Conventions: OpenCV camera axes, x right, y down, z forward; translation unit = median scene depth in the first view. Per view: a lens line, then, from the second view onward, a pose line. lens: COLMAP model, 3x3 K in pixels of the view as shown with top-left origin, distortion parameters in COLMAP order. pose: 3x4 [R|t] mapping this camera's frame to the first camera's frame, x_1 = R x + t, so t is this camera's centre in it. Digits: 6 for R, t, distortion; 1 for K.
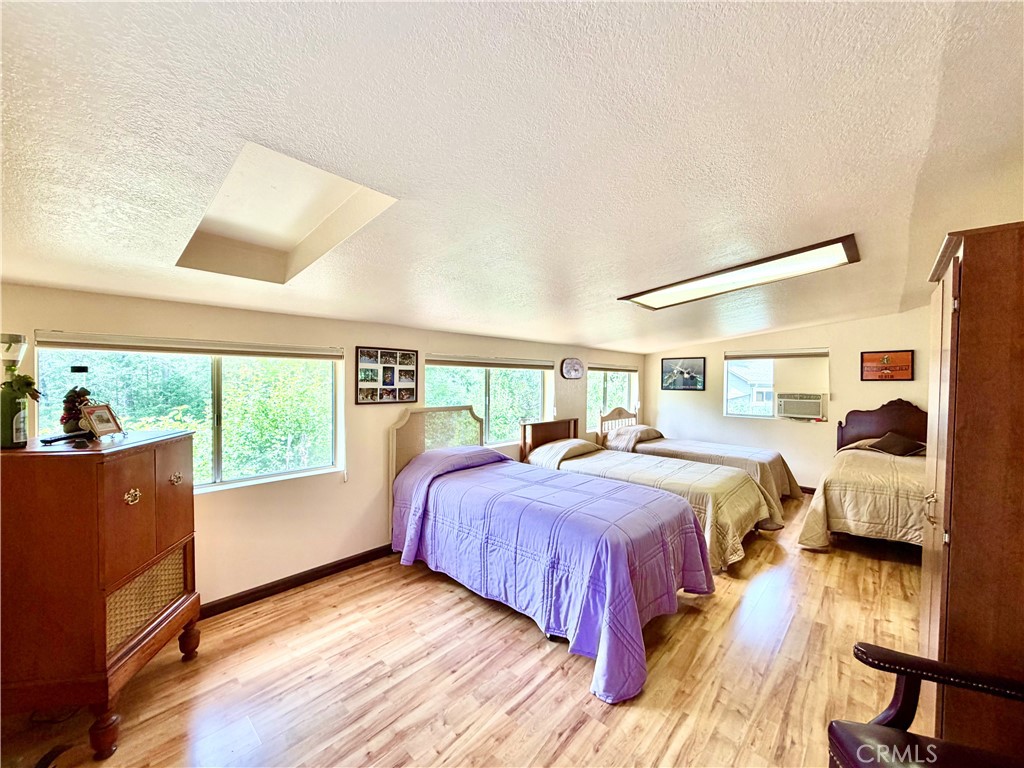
lens RADIAL K [[407.8, 0, 512.0], [0, 407.8, 384.0], [0, 0, 1]] dist [0.005197, -0.000611]
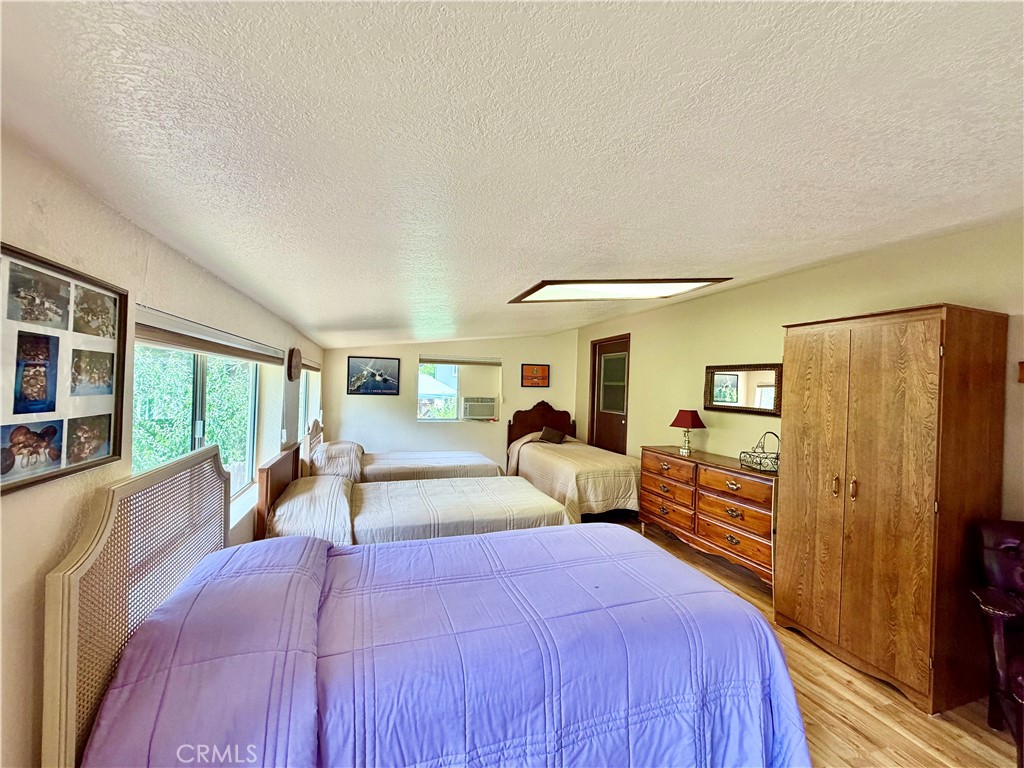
lens RADIAL K [[407.8, 0, 512.0], [0, 407.8, 384.0], [0, 0, 1]] dist [0.005197, -0.000611]
pose [[0.479231, 0.011001, 0.877620, -0.258207], [-0.015321, 0.999874, -0.004168, -0.010991], [-0.877555, -0.011449, 0.479340, 0.427790]]
